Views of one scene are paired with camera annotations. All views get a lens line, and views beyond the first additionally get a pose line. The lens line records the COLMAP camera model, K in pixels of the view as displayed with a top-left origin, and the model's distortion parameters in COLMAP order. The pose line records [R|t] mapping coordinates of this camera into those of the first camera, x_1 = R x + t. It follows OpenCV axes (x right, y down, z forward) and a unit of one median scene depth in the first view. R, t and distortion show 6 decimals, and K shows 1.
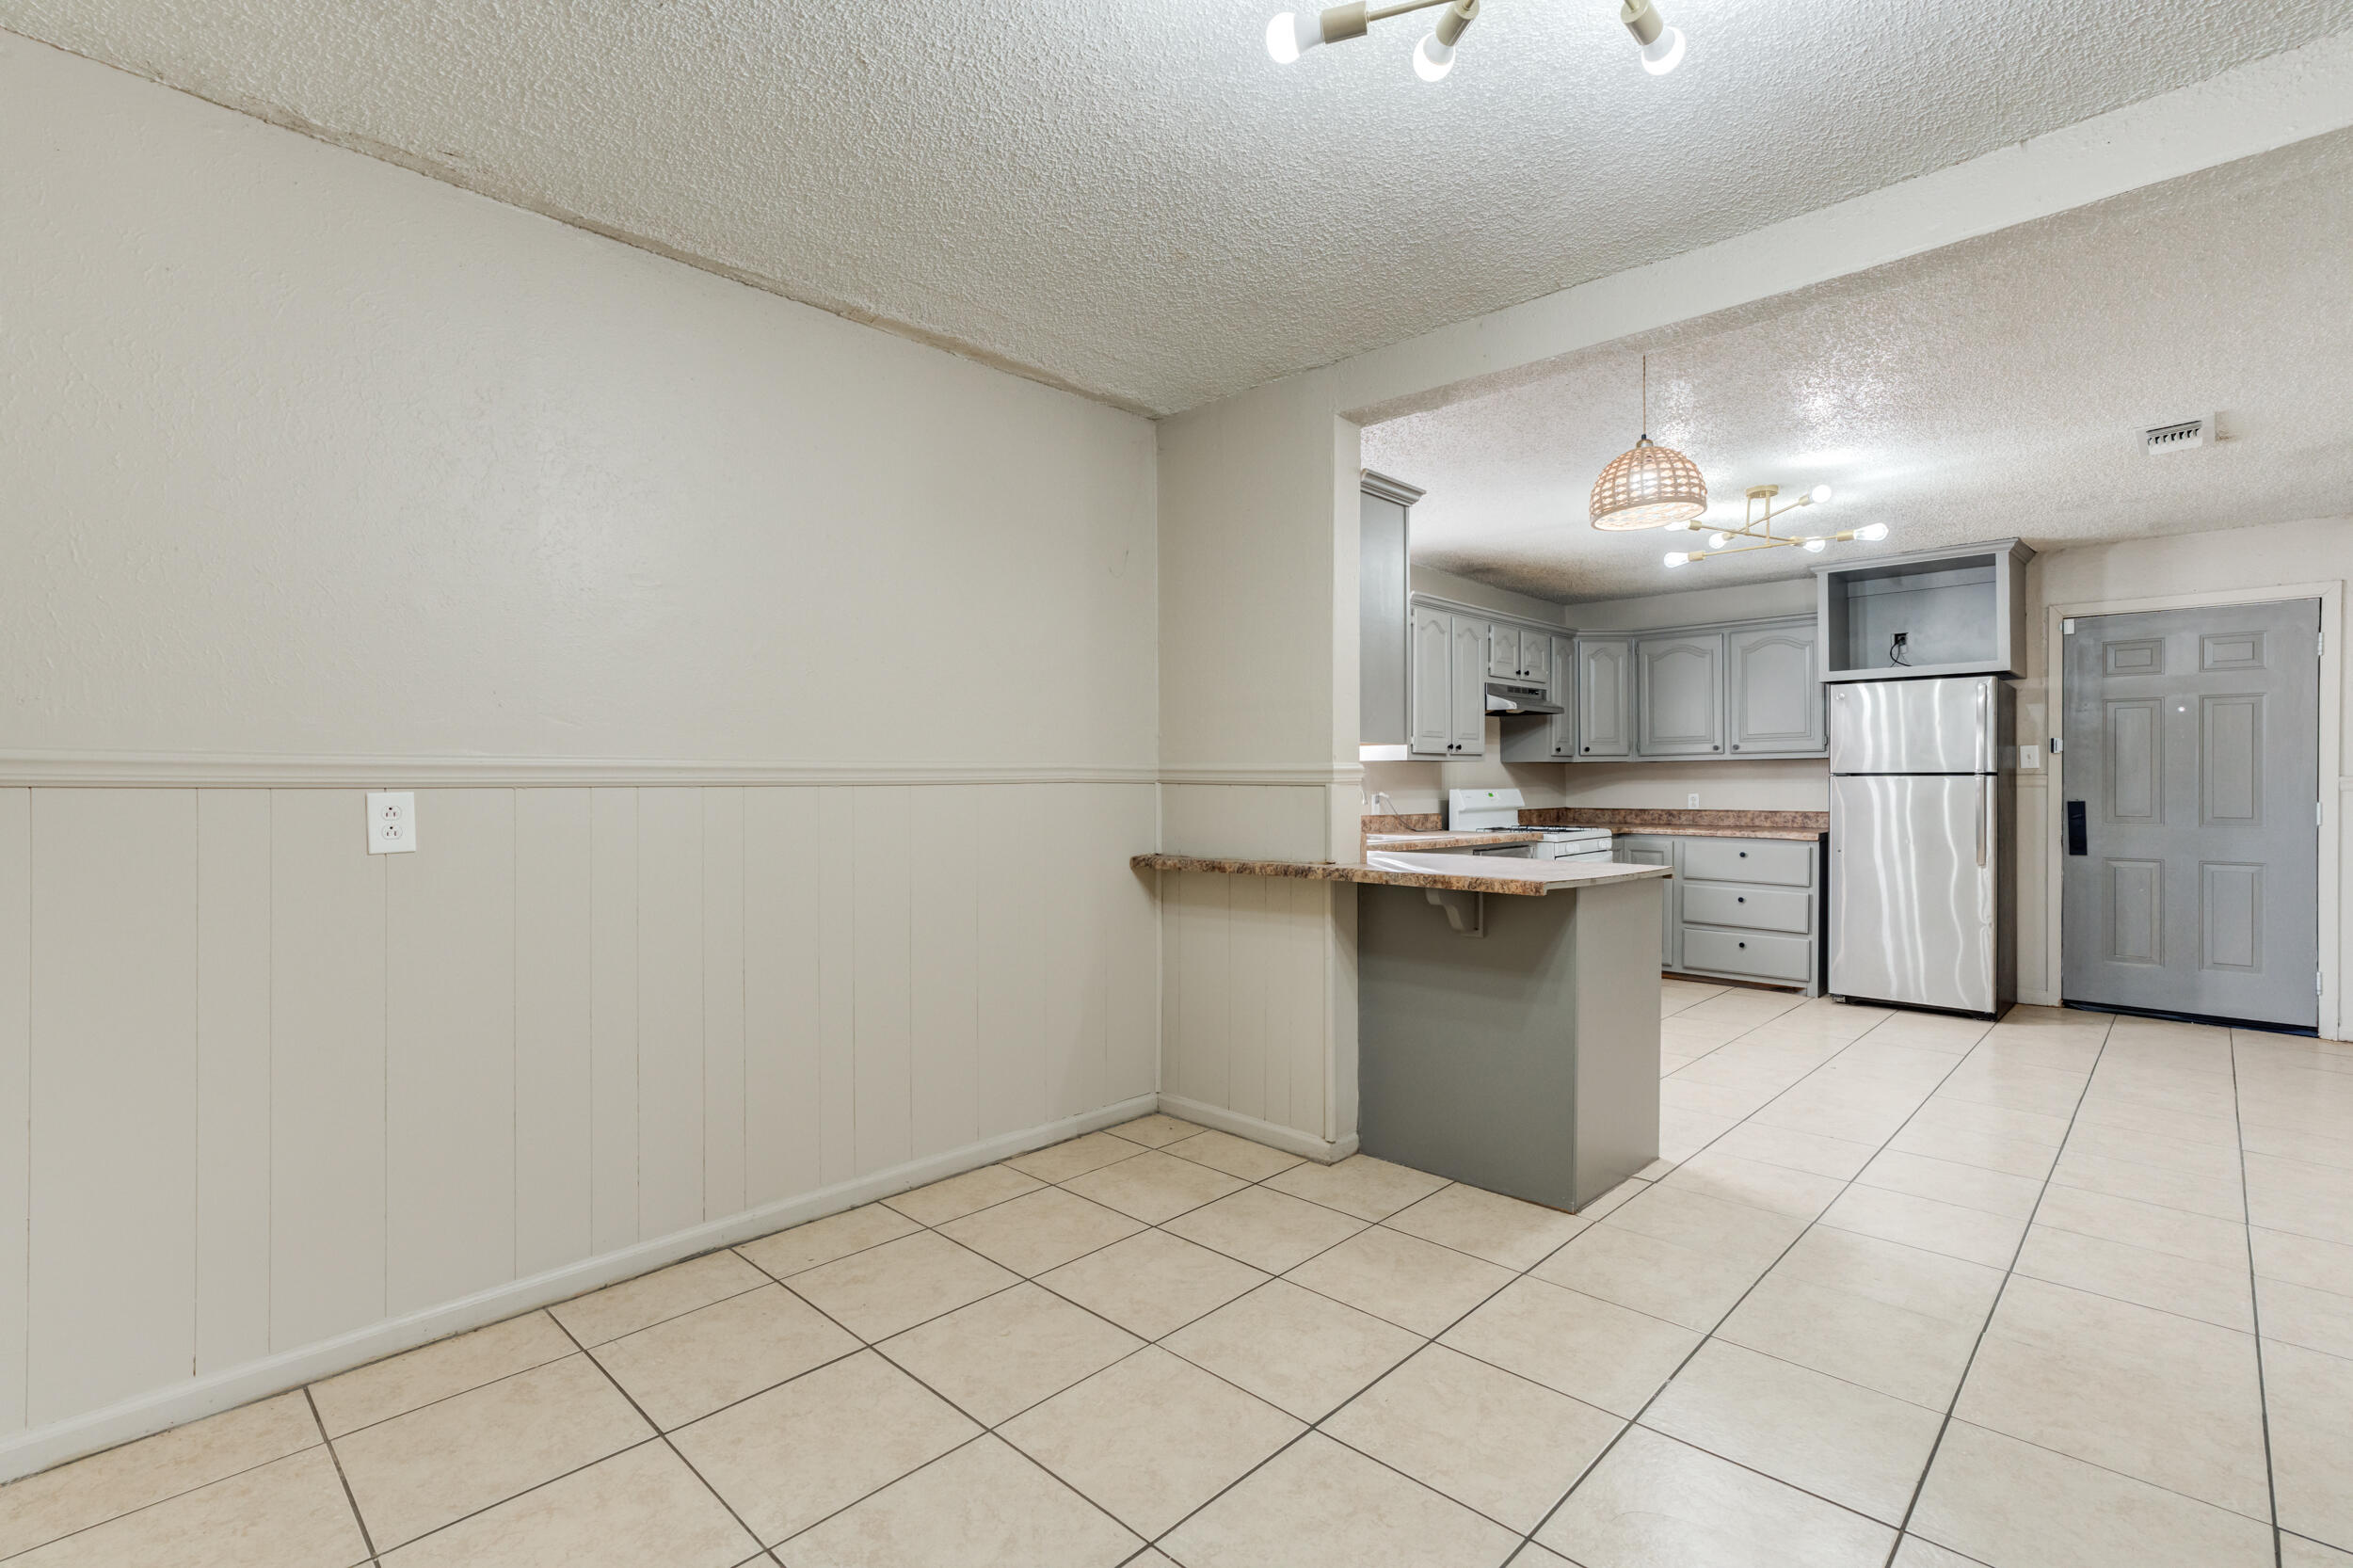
lens RADIAL K [[1069.4, 0, 1188.9], [0, 1069.4, 781.0], [0, 0, 1]] dist [-0.012987, 0.012520]
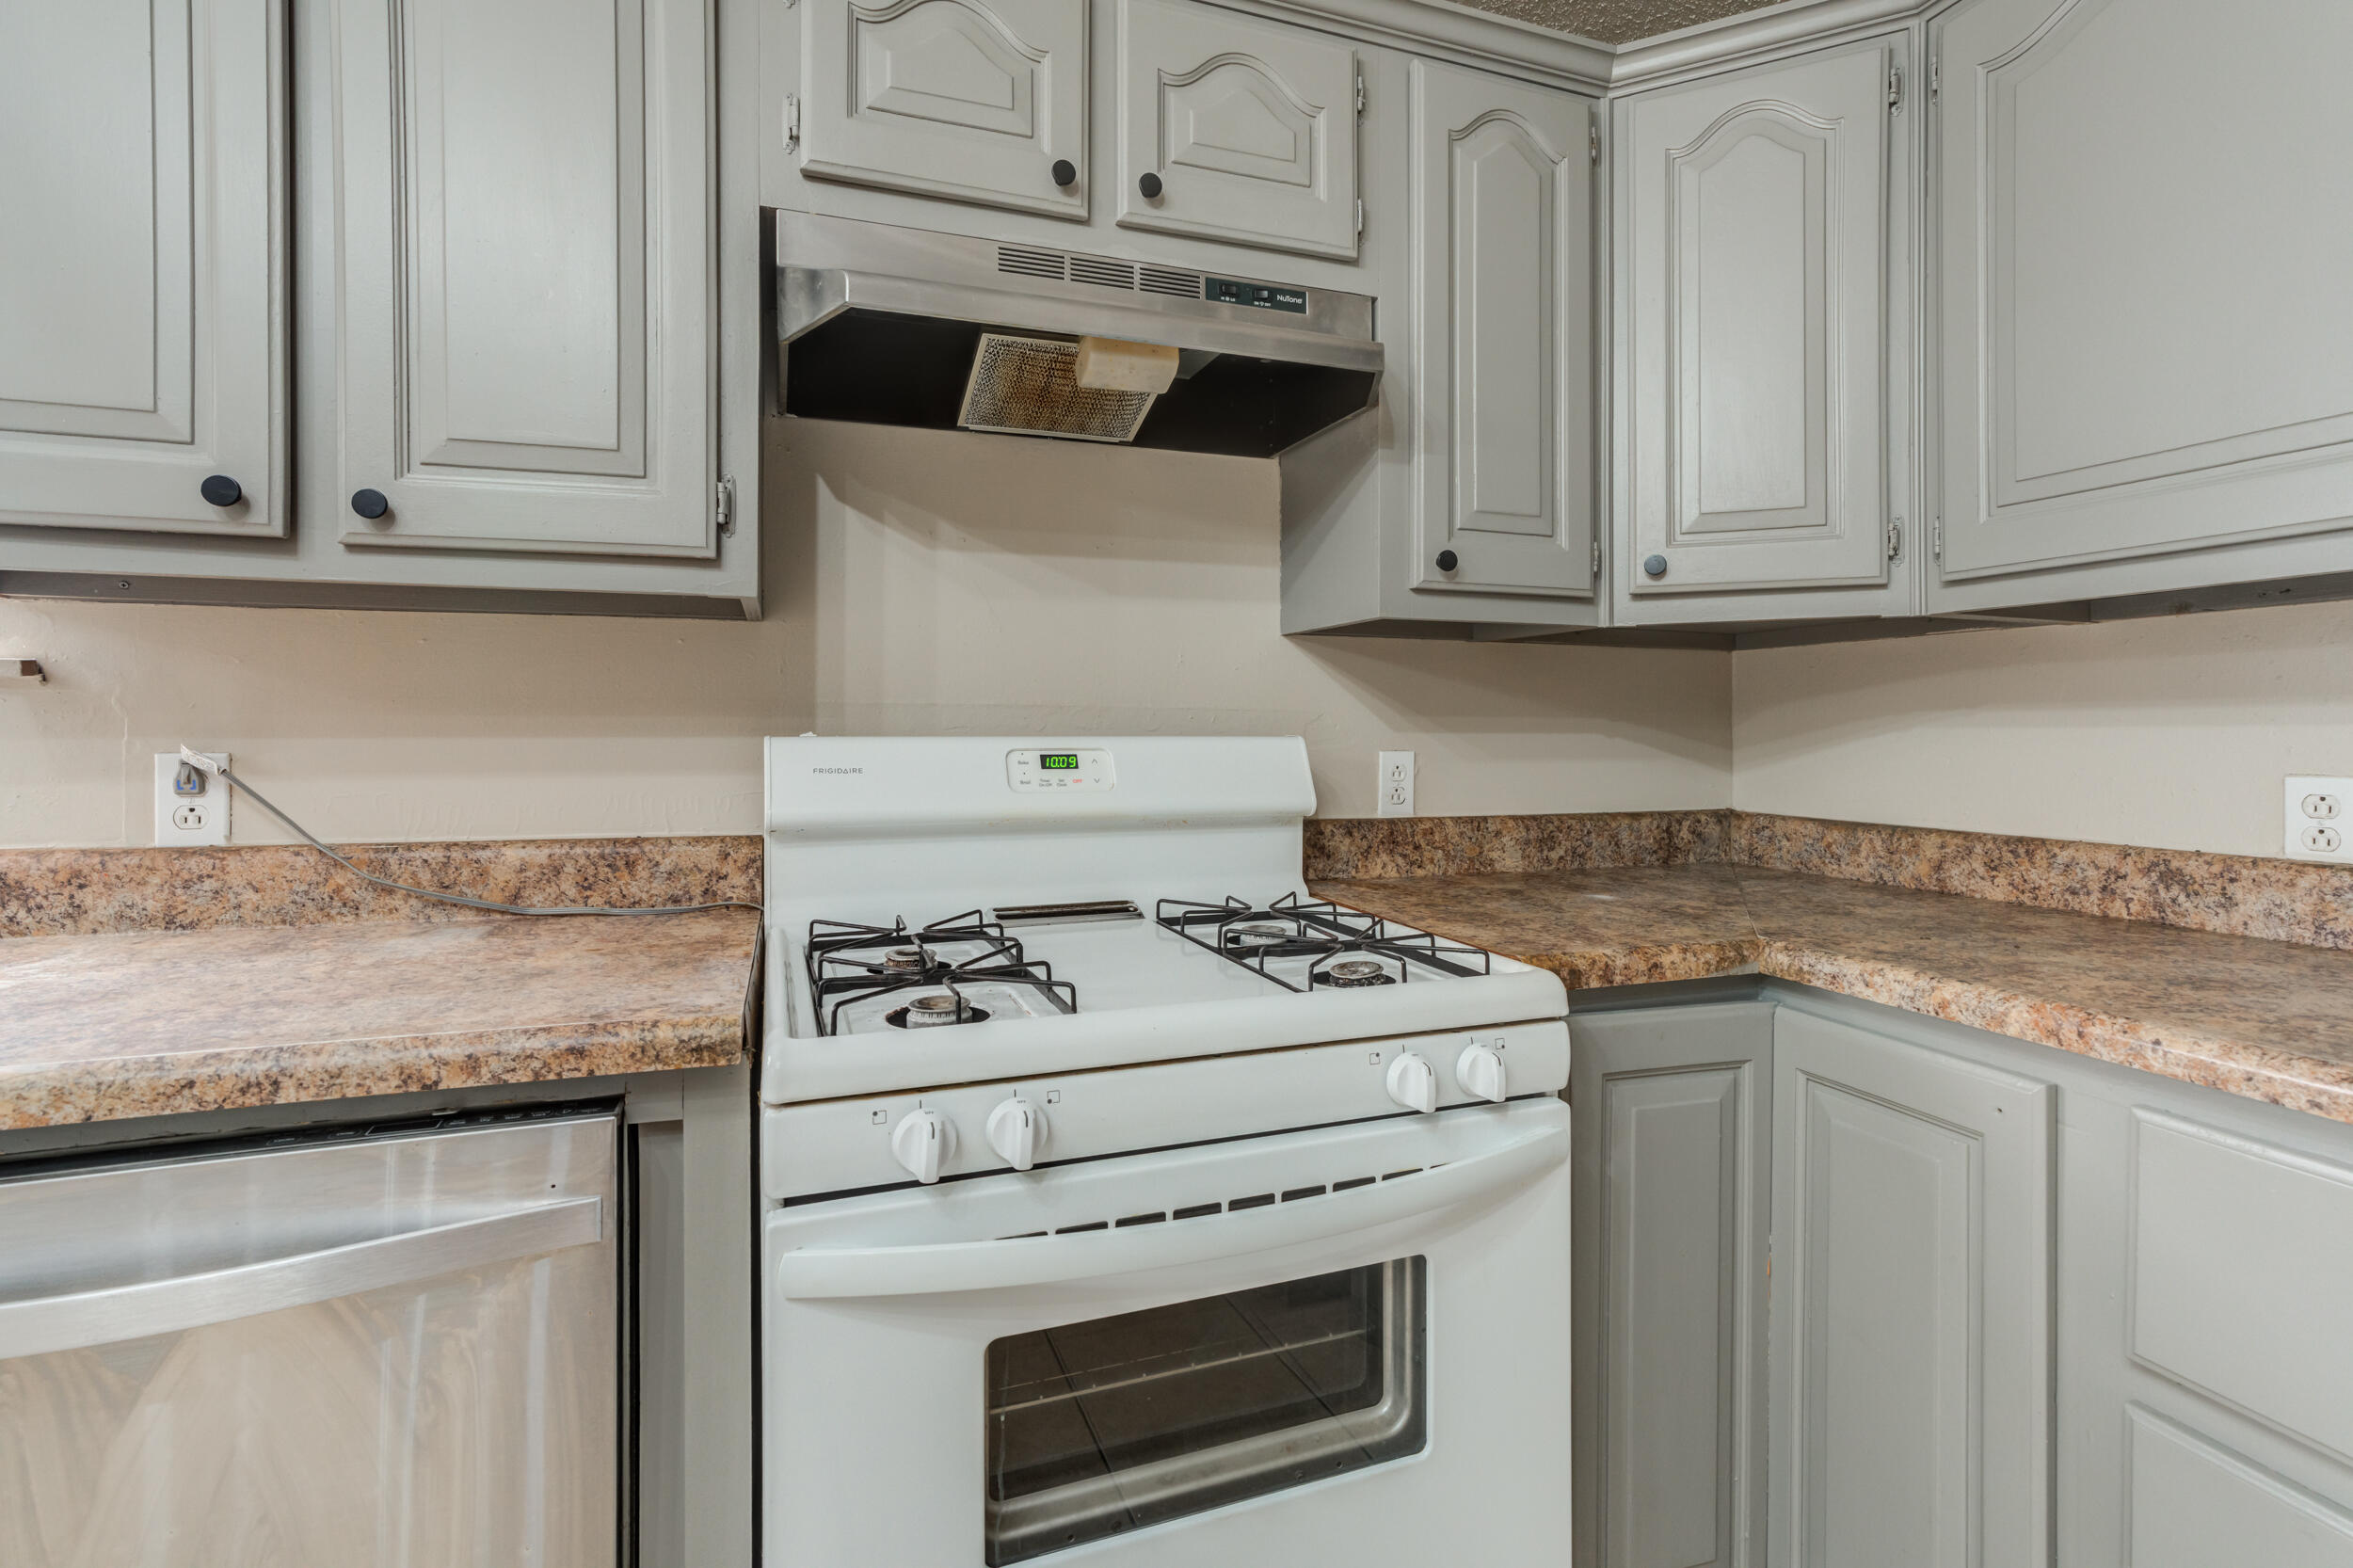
lens RADIAL K [[1069.4, 0, 1203.8], [0, 1069.4, 719.0], [0, 0, 1]] dist [-0.012987, 0.012520]
pose [[0.891148, 0.001518, -0.453711, 0.649012], [-0.005987, 0.999947, -0.008414, 0.008452], [0.453674, 0.010214, 0.891109, 1.263046]]
